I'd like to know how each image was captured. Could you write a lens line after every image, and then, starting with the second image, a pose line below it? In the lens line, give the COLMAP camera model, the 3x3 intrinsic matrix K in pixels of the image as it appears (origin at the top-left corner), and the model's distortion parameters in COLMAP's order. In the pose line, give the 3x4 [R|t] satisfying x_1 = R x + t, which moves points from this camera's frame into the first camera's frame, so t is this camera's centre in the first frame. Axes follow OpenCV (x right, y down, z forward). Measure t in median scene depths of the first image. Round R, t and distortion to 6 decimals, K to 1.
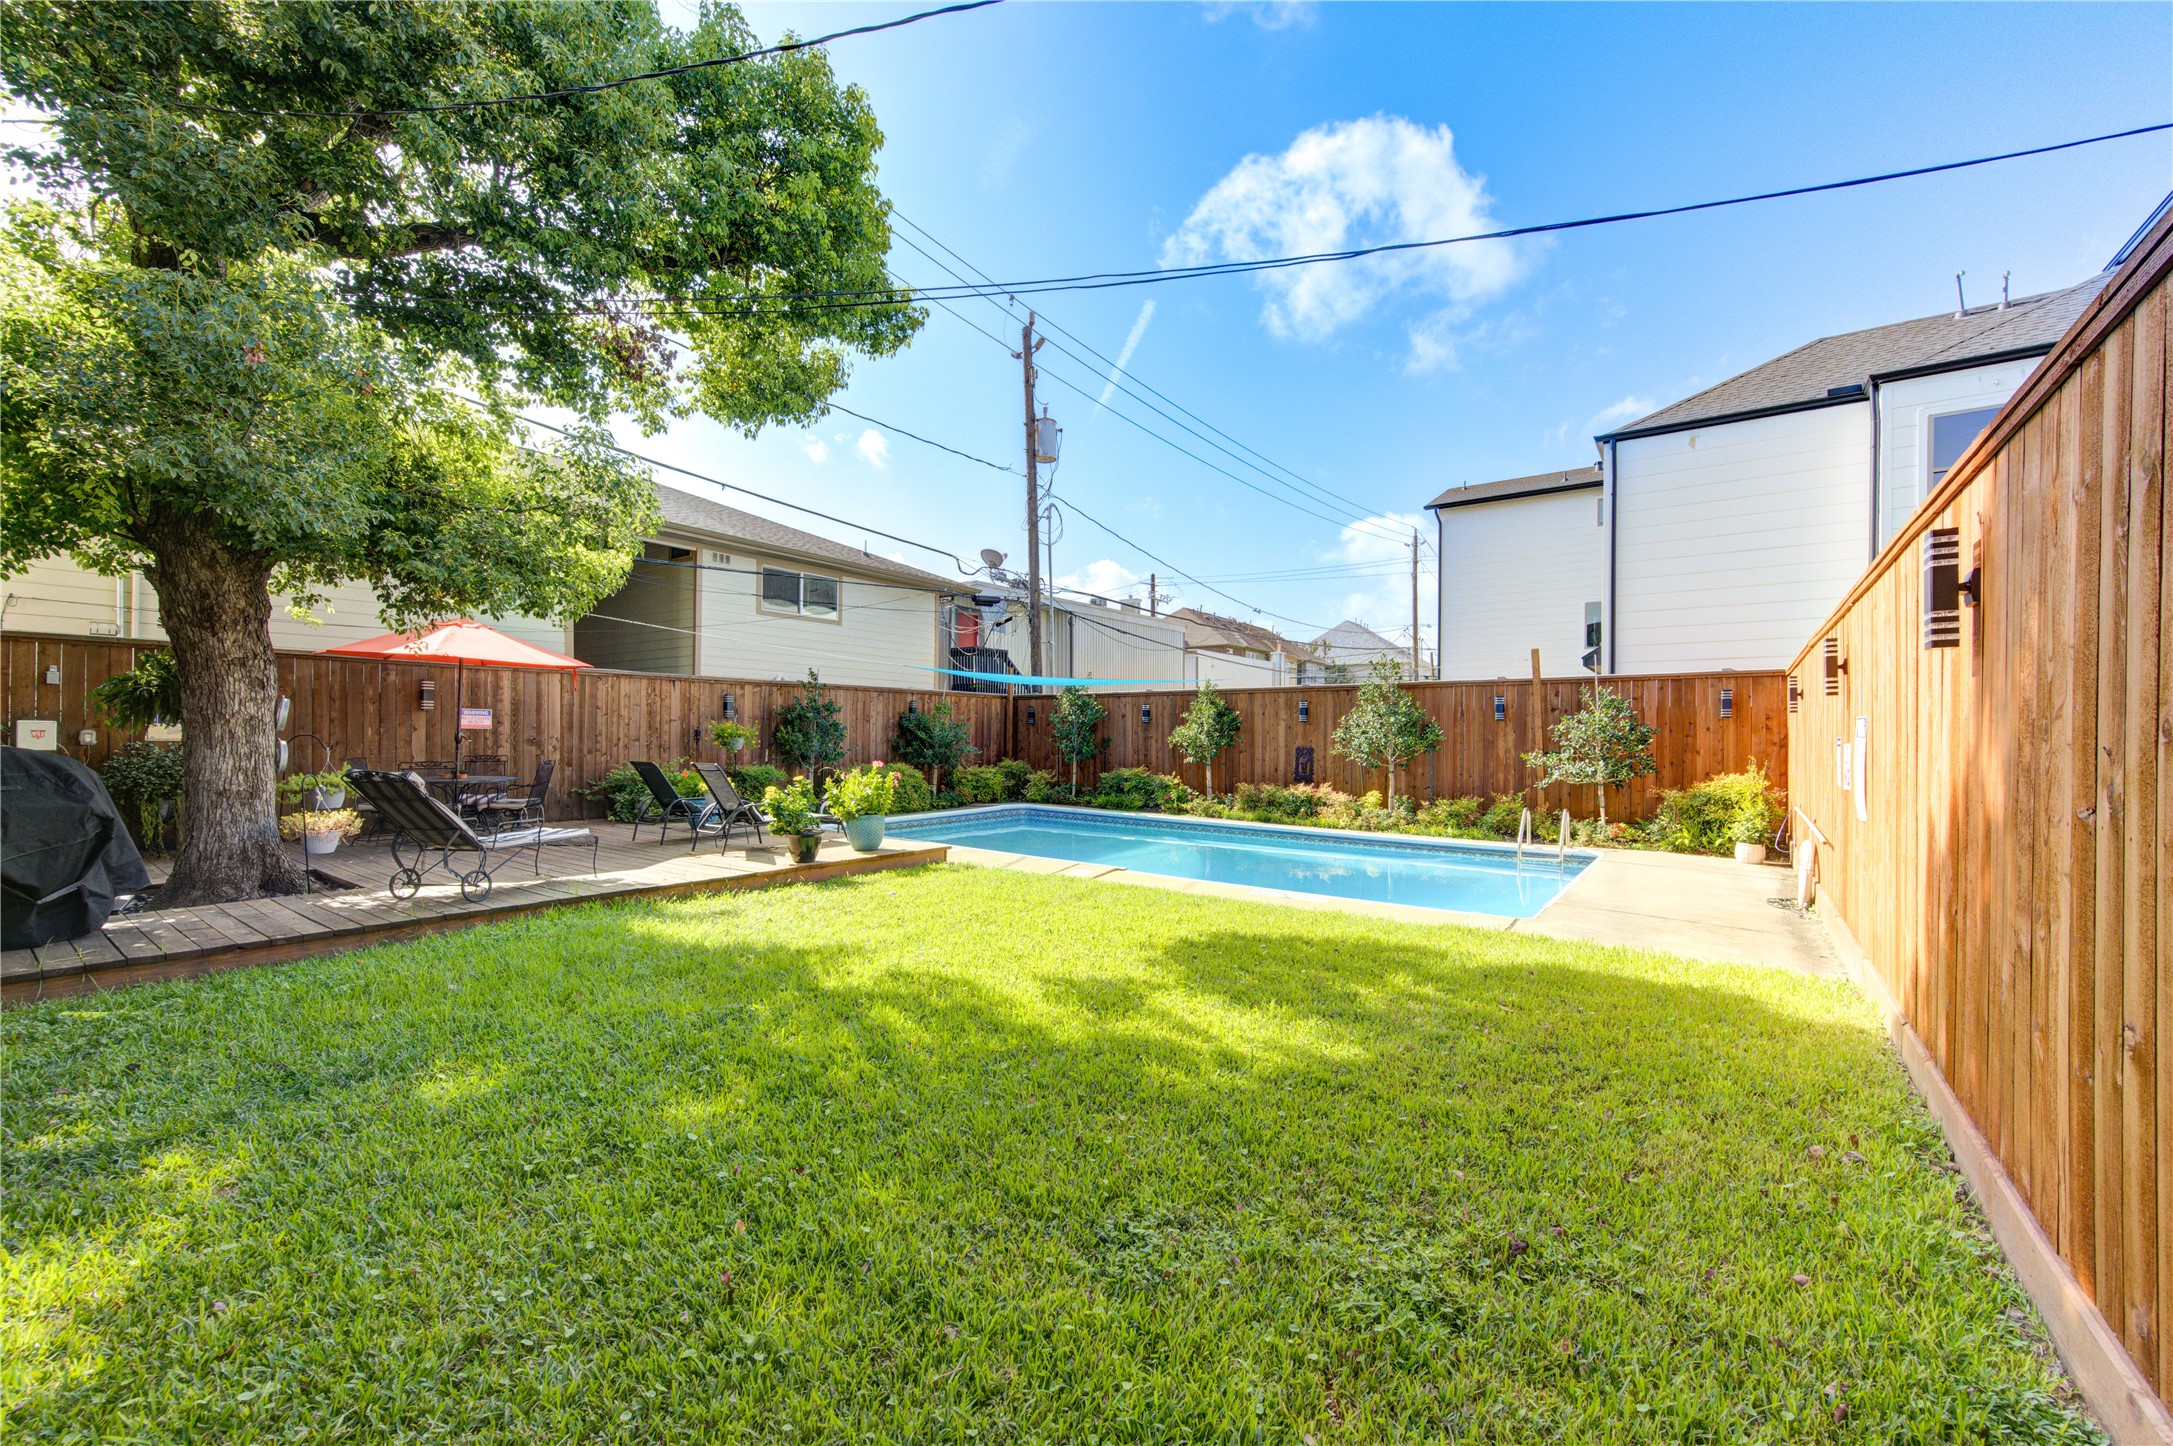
lens RADIAL K [[845.8, 0, 1095.2], [0, 845.8, 730.1], [0, 0, 1]] dist [-0.002278, -0.000286]
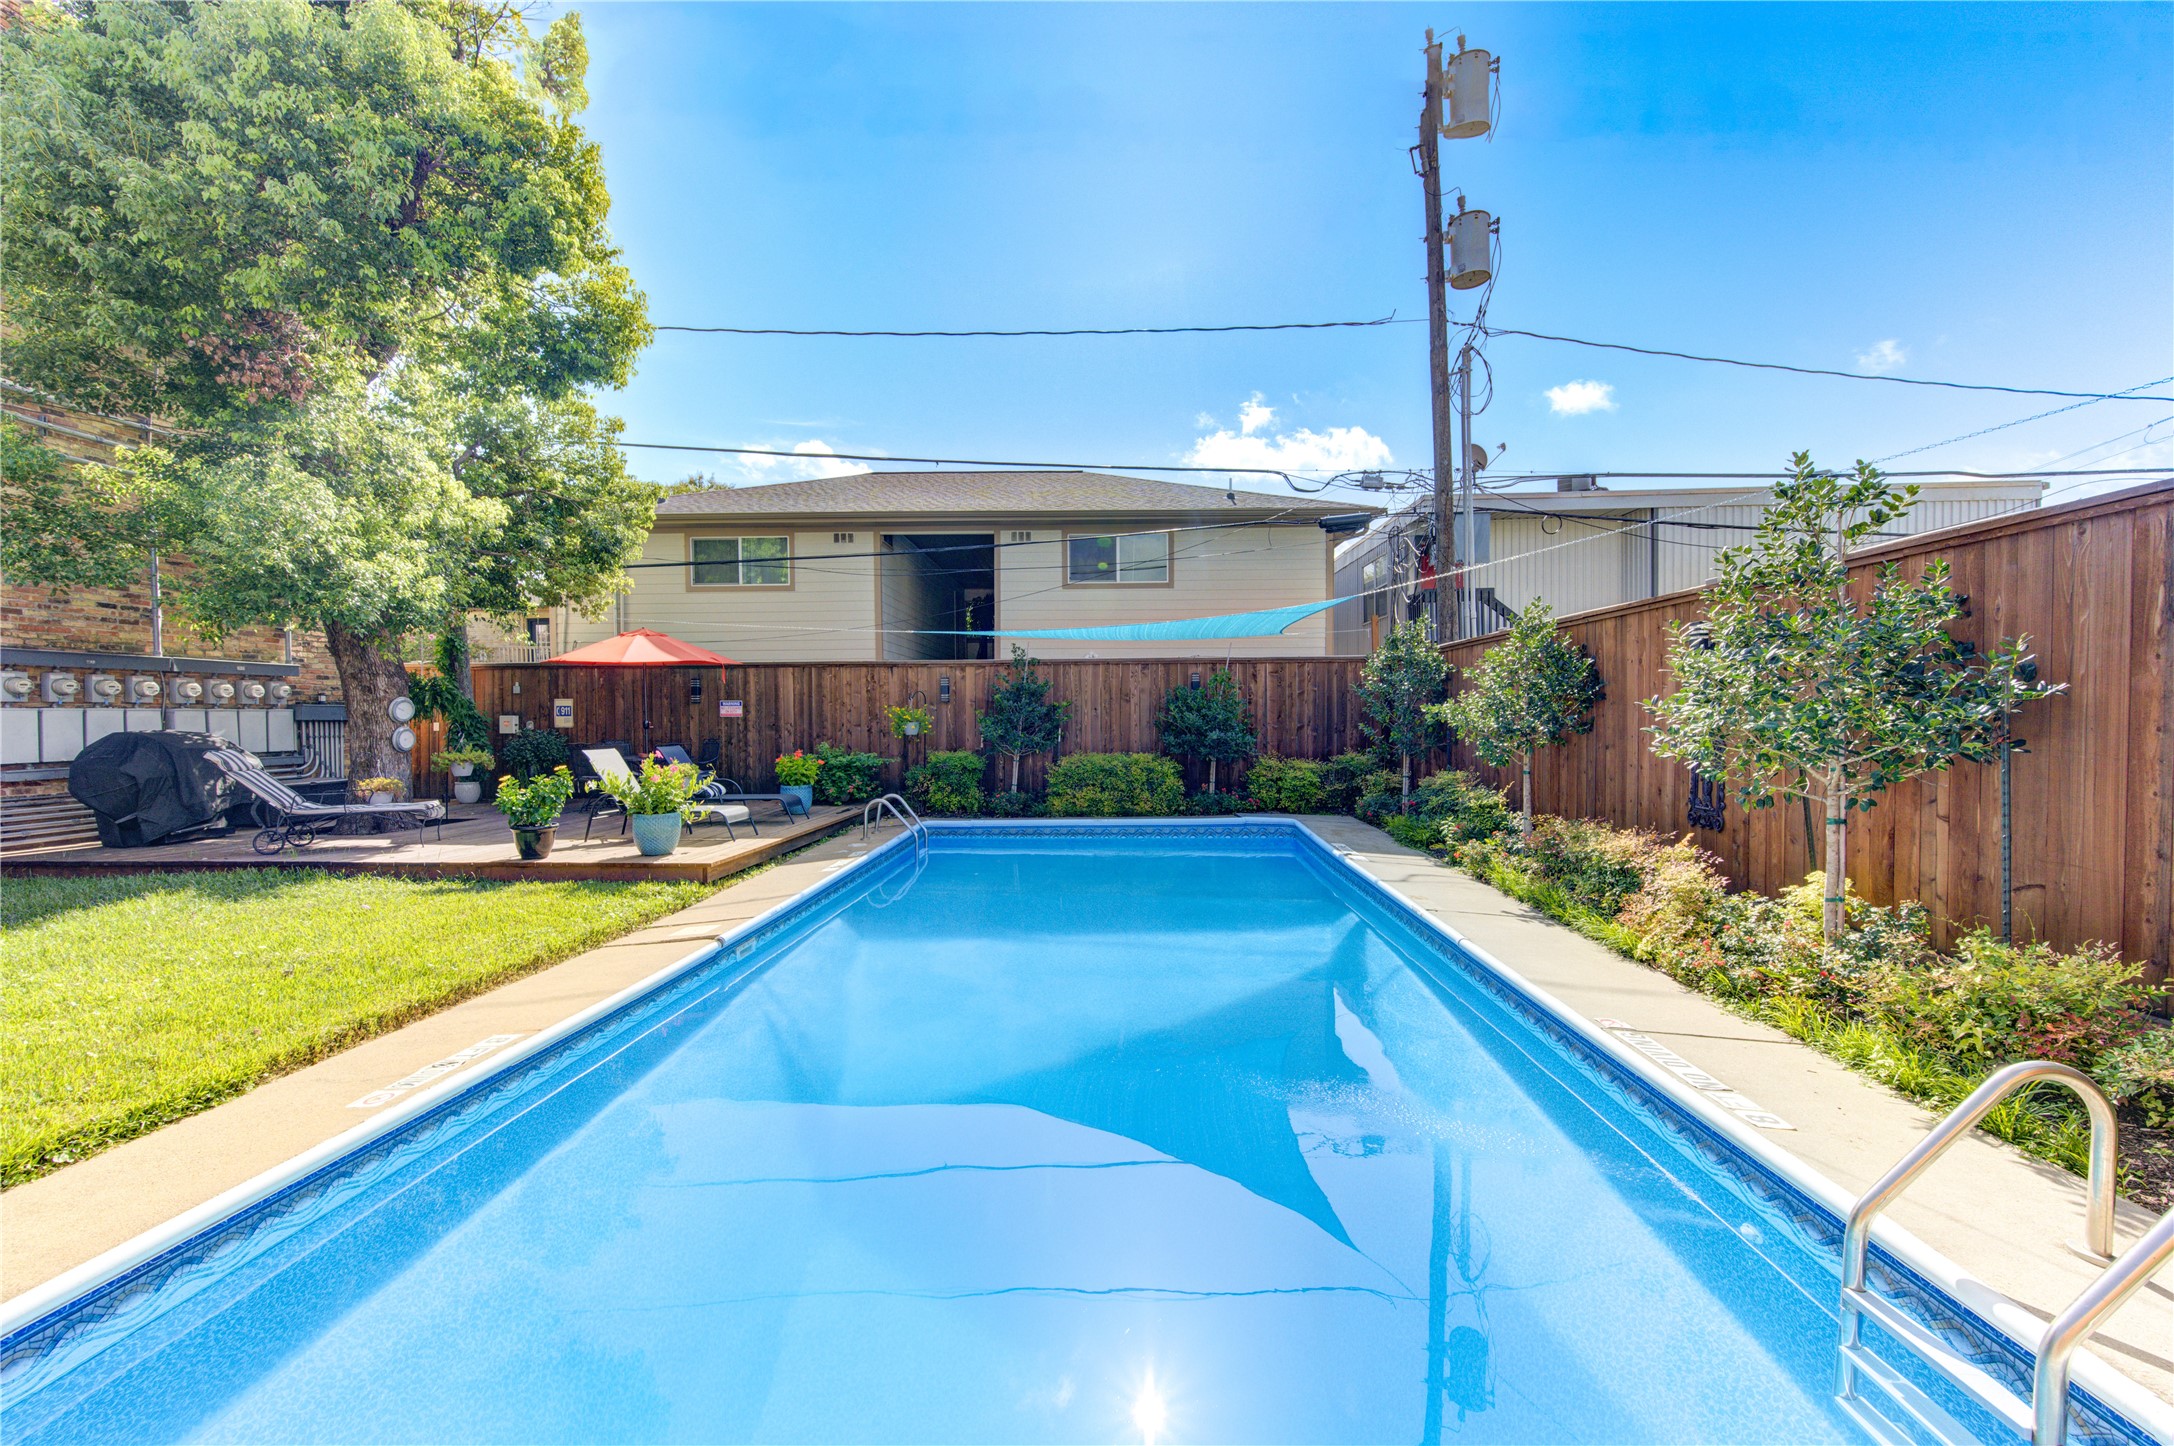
lens RADIAL K [[846.2, 0, 1095.1], [0, 846.2, 733.1], [0, 0, 1]] dist [-0.002278, -0.000286]
pose [[0.555744, 0.004878, -0.831339, 0.439308], [0.015174, 0.999757, 0.016009, 0.007712], [0.831215, -0.021512, 0.555535, 0.571841]]
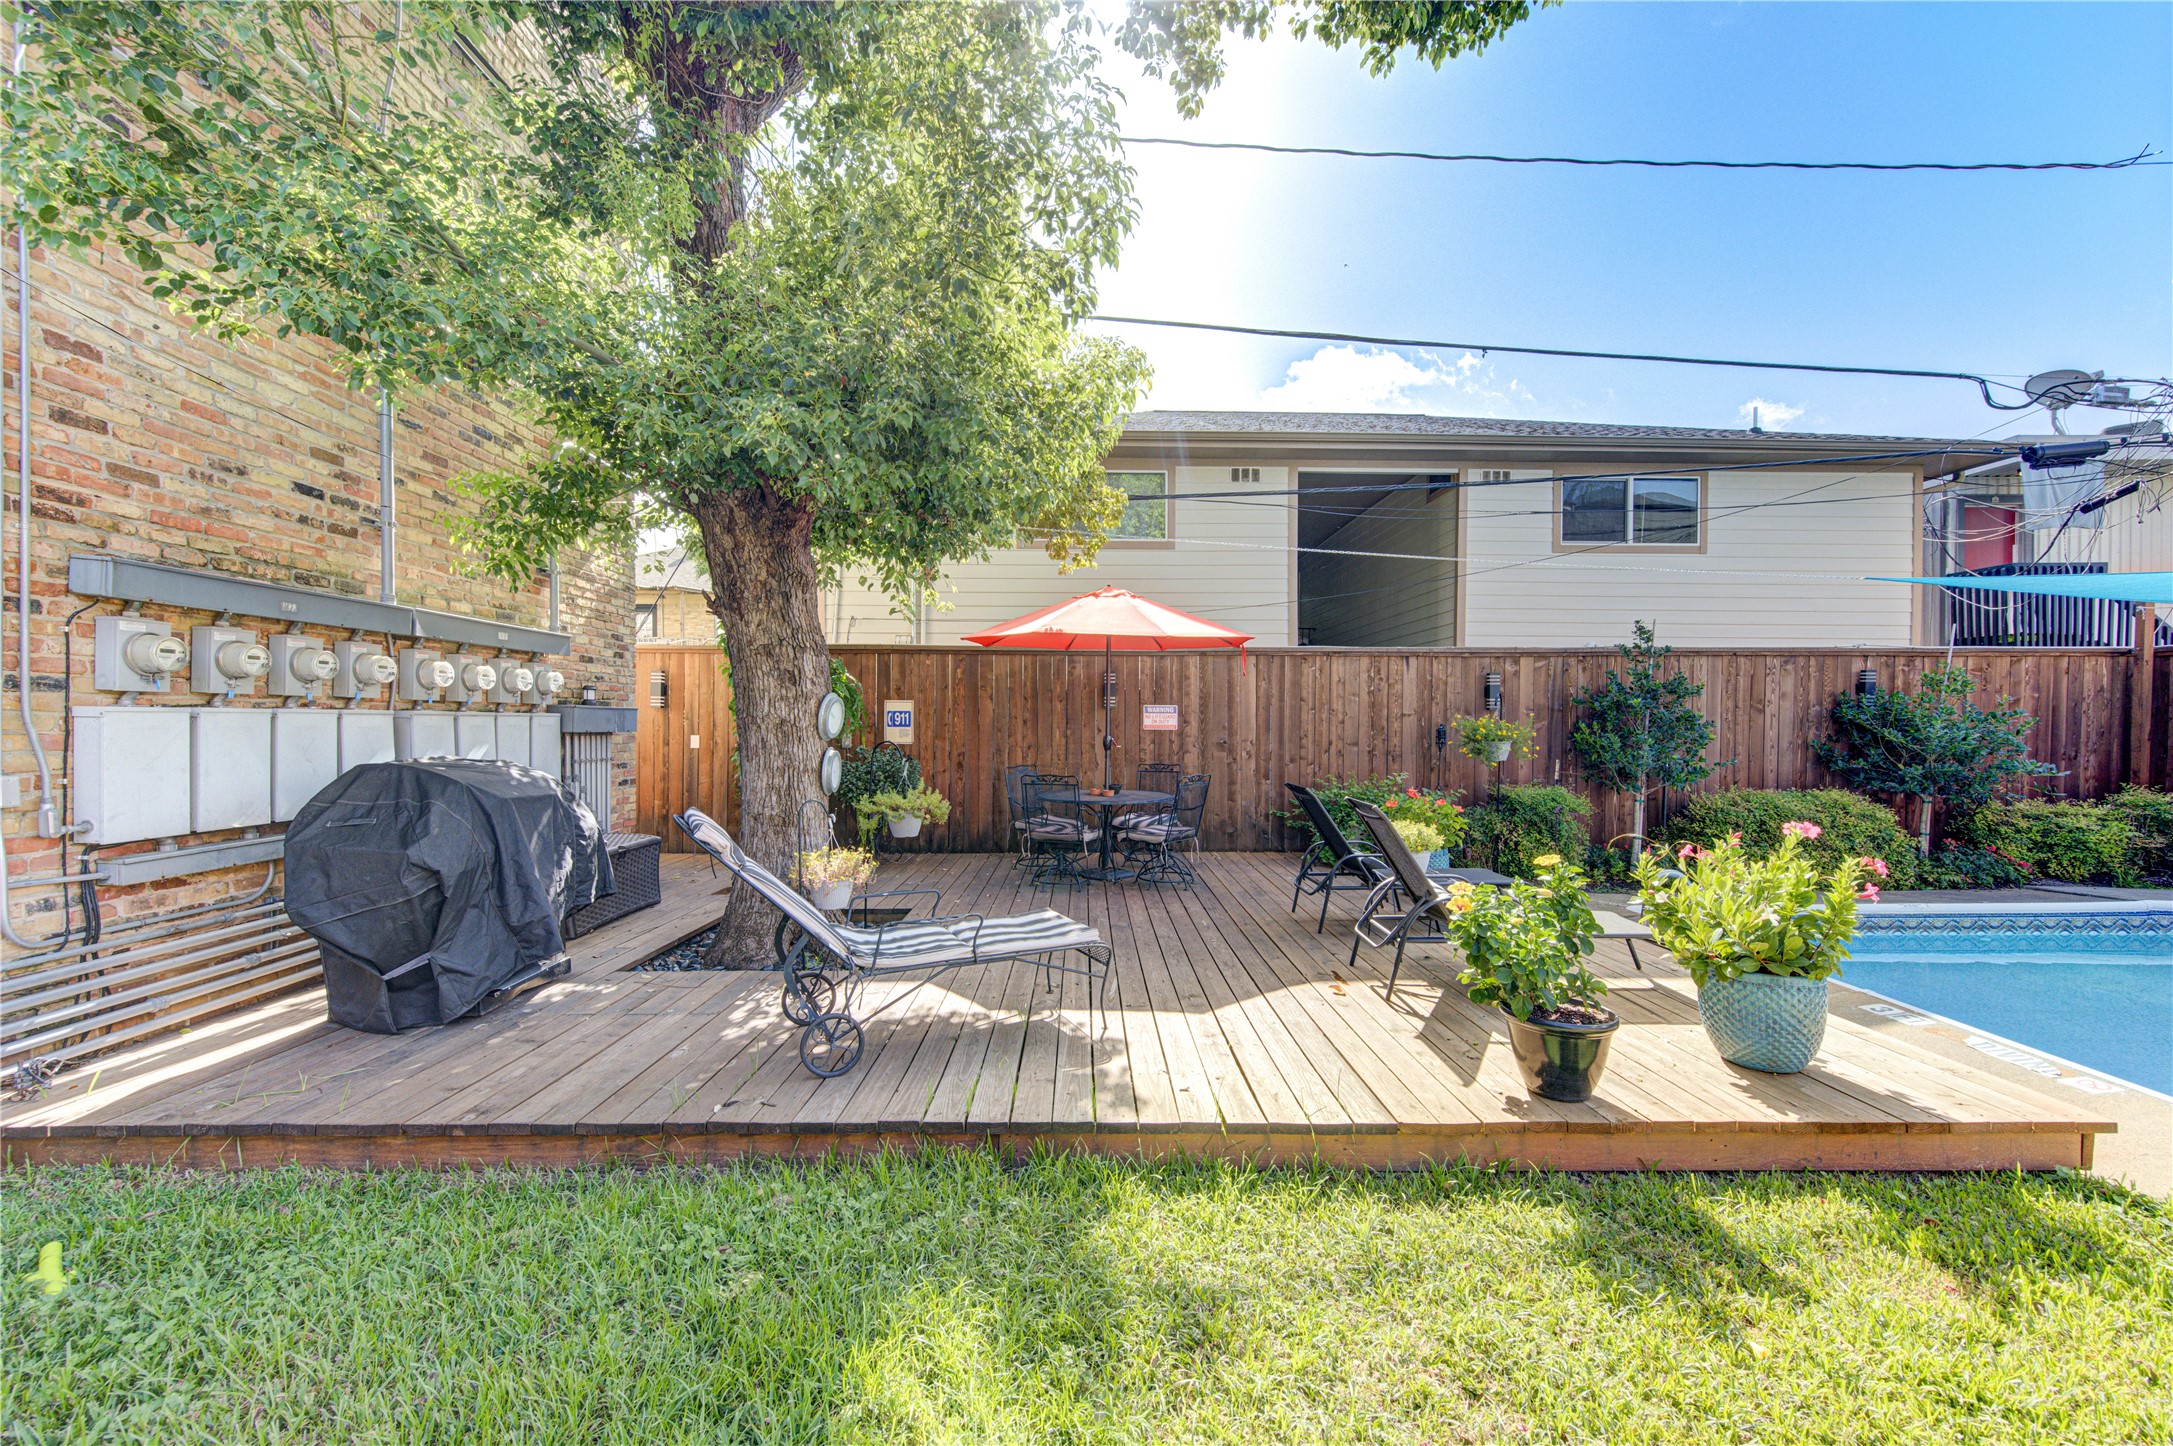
lens RADIAL K [[845.8, 0, 1087.2], [0, 845.8, 729.1], [0, 0, 1]] dist [-0.002278, -0.000286]
pose [[0.595731, -0.003033, -0.803178, -0.096742], [0.007773, 0.999968, 0.001989, -0.003299], [0.803146, -0.007428, 0.595735, 0.351185]]
